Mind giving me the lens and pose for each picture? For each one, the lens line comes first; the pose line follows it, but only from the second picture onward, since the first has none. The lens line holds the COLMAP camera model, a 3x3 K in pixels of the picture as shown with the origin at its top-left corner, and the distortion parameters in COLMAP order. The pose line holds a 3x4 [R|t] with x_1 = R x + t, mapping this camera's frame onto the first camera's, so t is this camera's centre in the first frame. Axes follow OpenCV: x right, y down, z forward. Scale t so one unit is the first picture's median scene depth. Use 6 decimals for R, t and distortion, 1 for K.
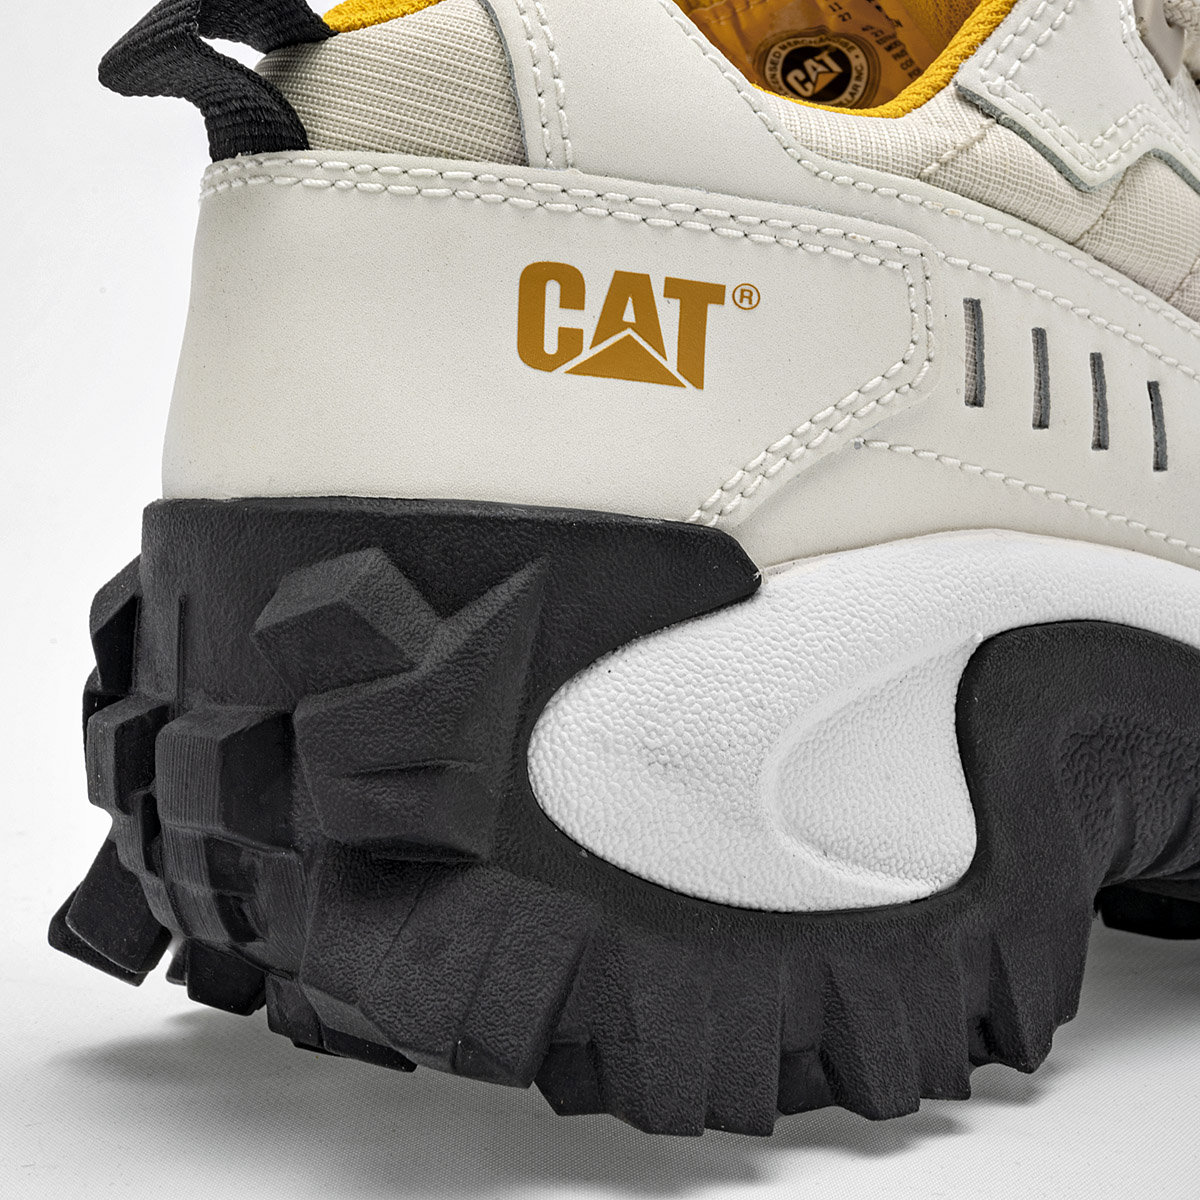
lens RADIAL K [[2455.6, 0, 551.7], [0, 2455.6, 409.6], [0, 0, 1]] dist [-0.014773, 0.000000]
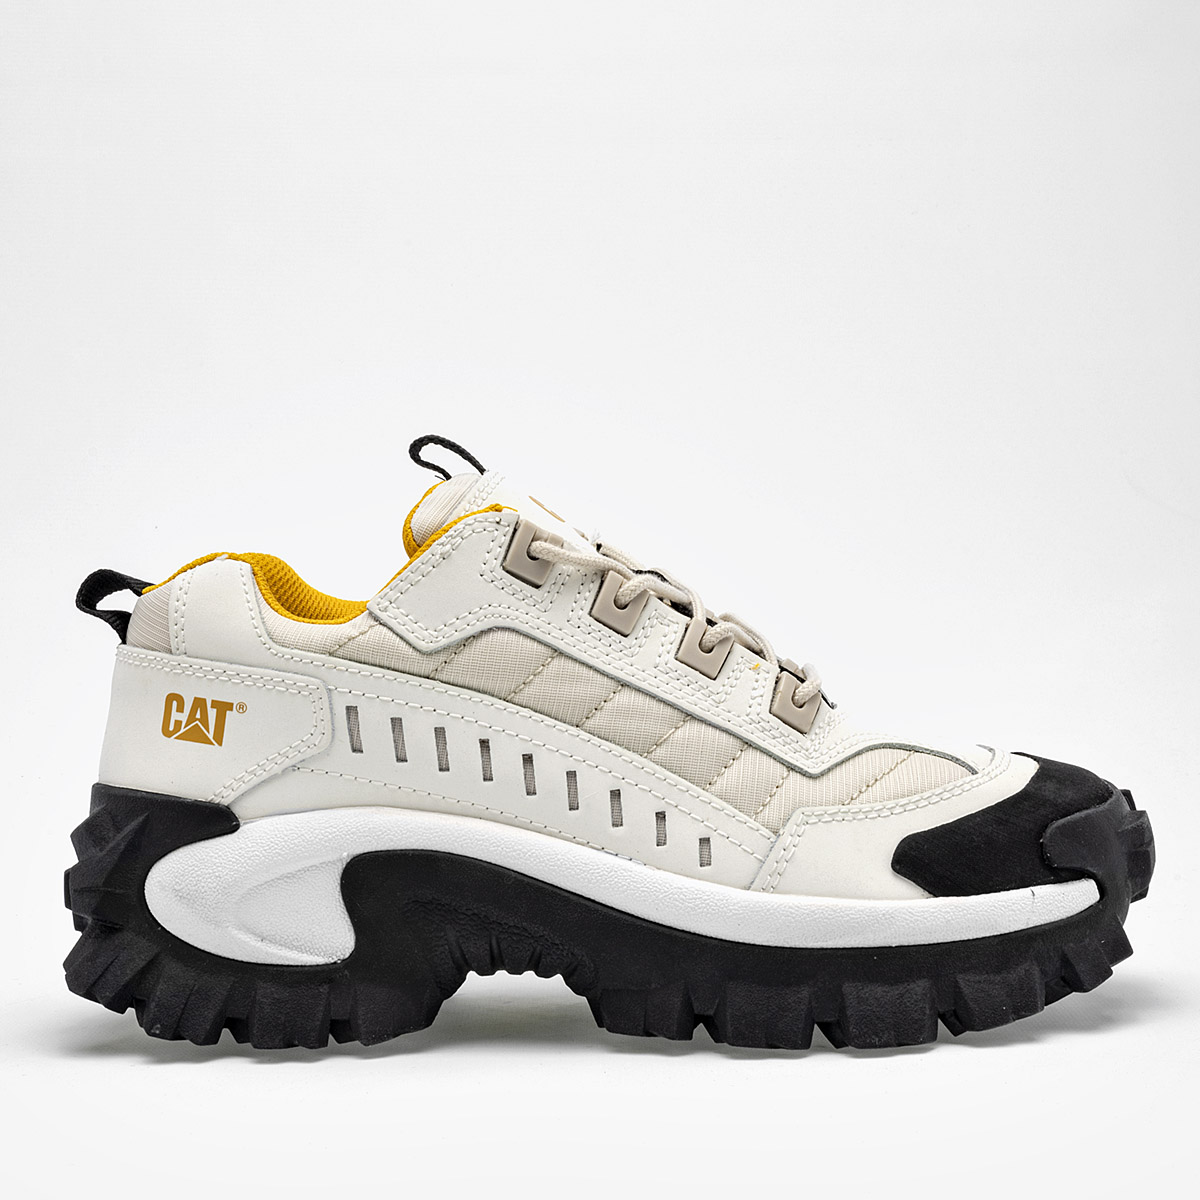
lens RADIAL K [[2469.7, 0, 598.7], [0, 2469.7, 598.4], [0, 0, 1]] dist [-0.000560, 0.000000]
pose [[0.765043, 0.002972, -0.643973, 1.929921], [0.019844, 0.999406, 0.028187, -0.216949], [0.643674, -0.034343, 0.764529, -0.633330]]
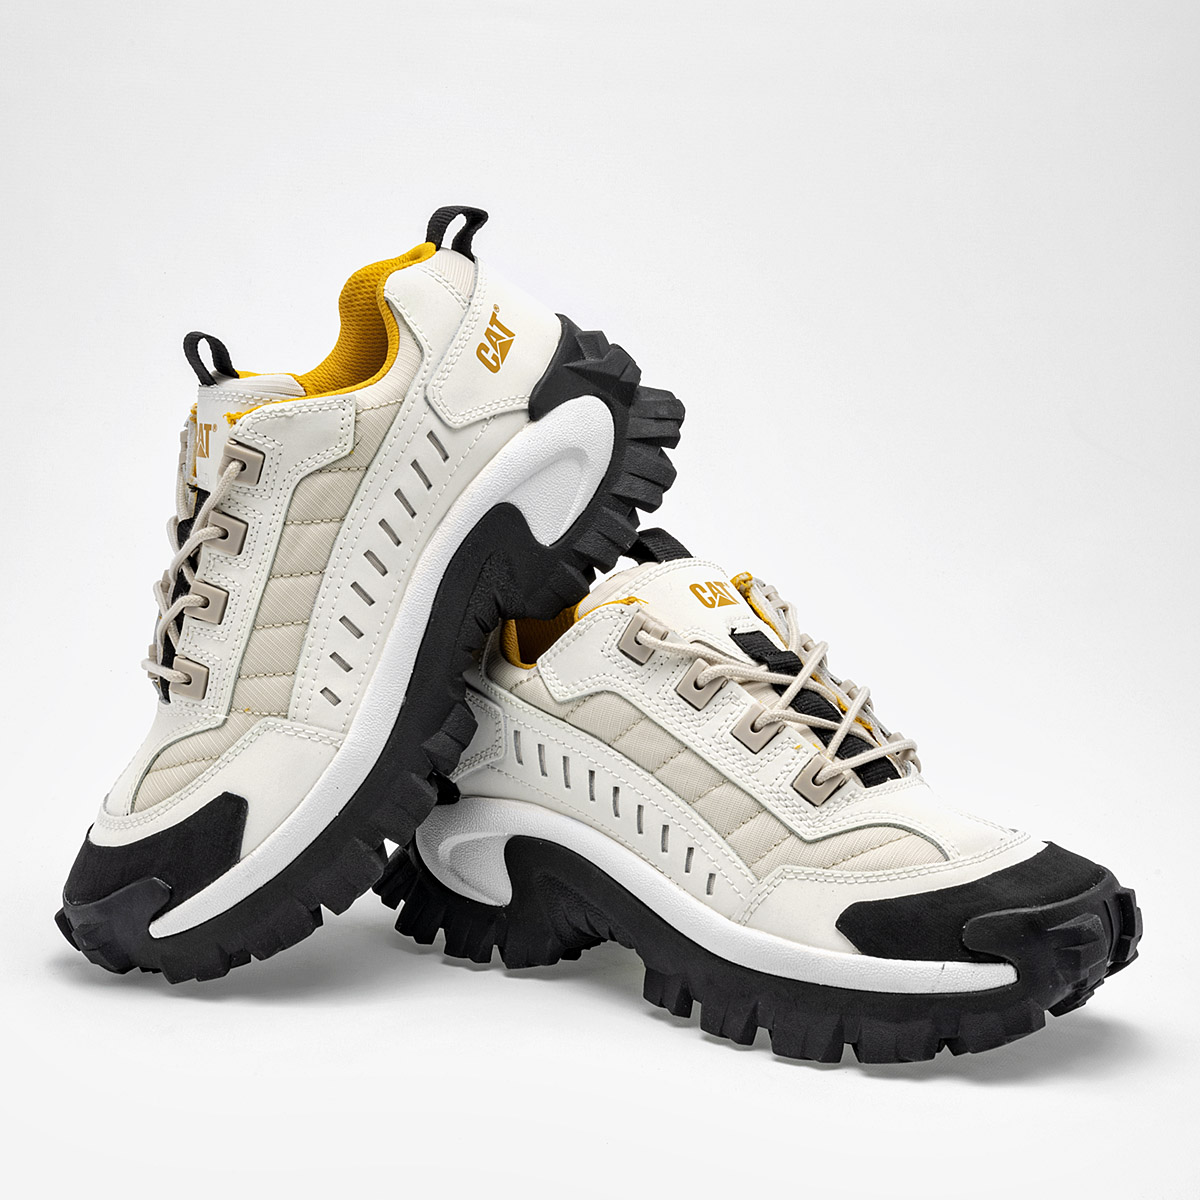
lens RADIAL K [[2676.2, 0, 597.1], [0, 2676.2, 600.9], [0, 0, 1]] dist [-0.002987, 0.000000]
pose [[0.211252, 0.165004, -0.963403, 3.707468], [-0.023689, 0.986223, 0.163718, -0.825744], [0.977144, -0.011764, 0.212250, 0.392317]]
